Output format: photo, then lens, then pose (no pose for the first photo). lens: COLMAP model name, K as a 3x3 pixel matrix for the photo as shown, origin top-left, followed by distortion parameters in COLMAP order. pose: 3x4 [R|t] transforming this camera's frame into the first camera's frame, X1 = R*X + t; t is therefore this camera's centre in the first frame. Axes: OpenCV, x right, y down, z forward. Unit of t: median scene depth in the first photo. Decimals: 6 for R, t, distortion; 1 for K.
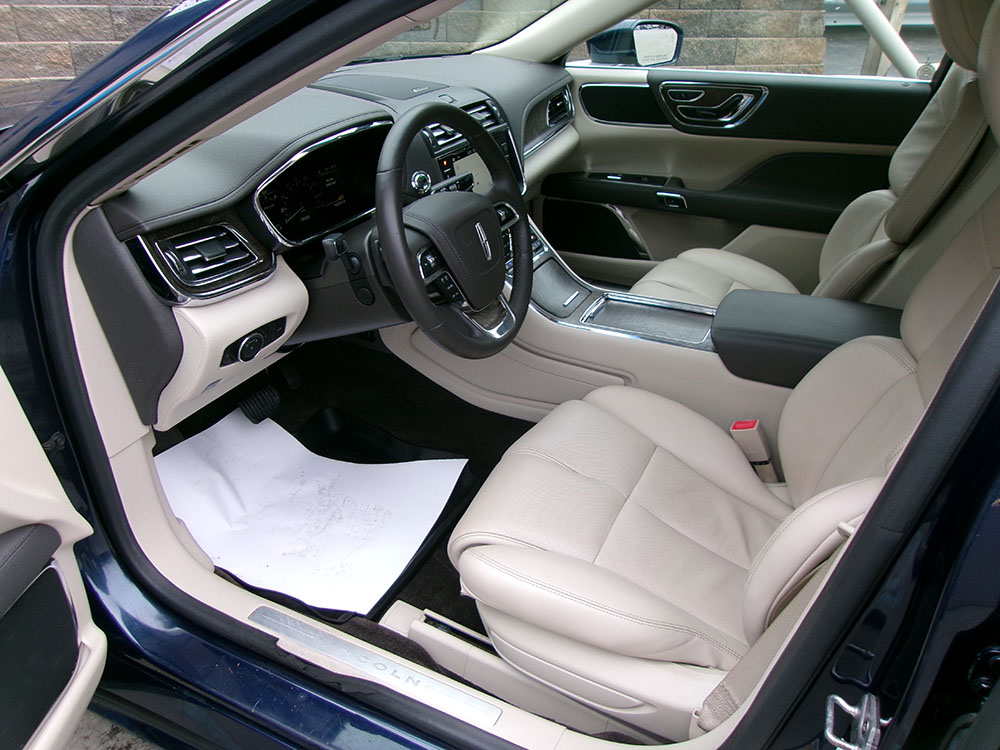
lens RADIAL K [[771.5, 0, 501.1], [0, 771.5, 370.4], [0, 0, 1]] dist [-0.003237, 0.027629]
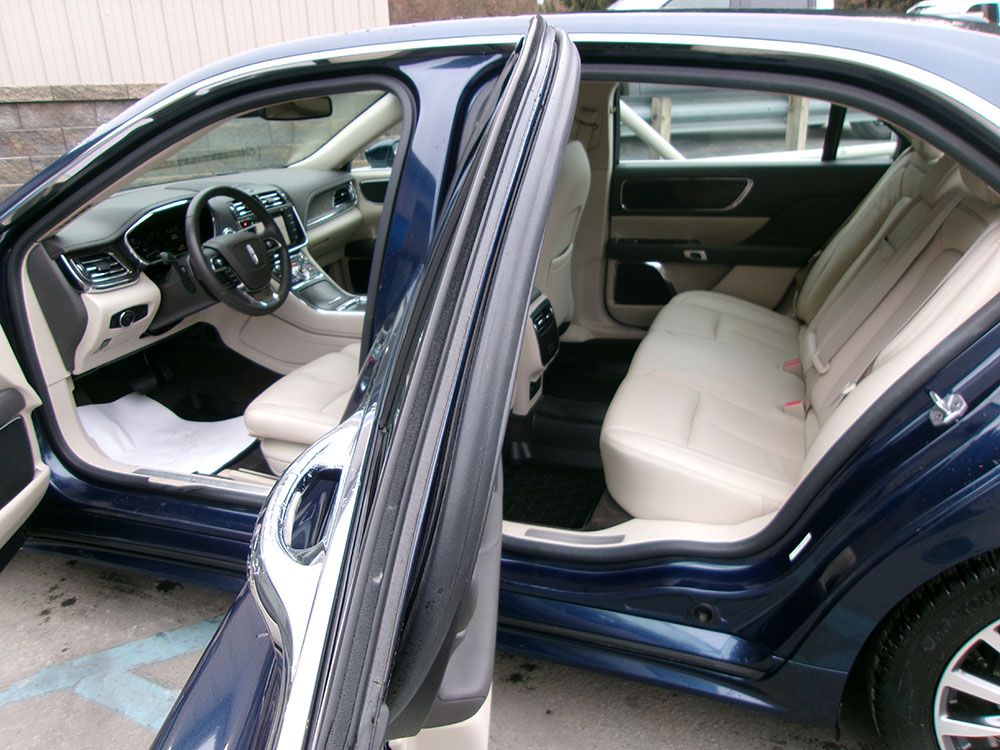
lens RADIAL K [[771.5, 0, 501.1], [0, 771.5, 370.4], [0, 0, 1]] dist [-0.003237, 0.027629]
pose [[0.991671, -0.092353, 0.089772, 0.378966], [0.104305, 0.984765, -0.139135, 0.432758], [-0.075555, 0.147339, 0.986196, -0.853398]]
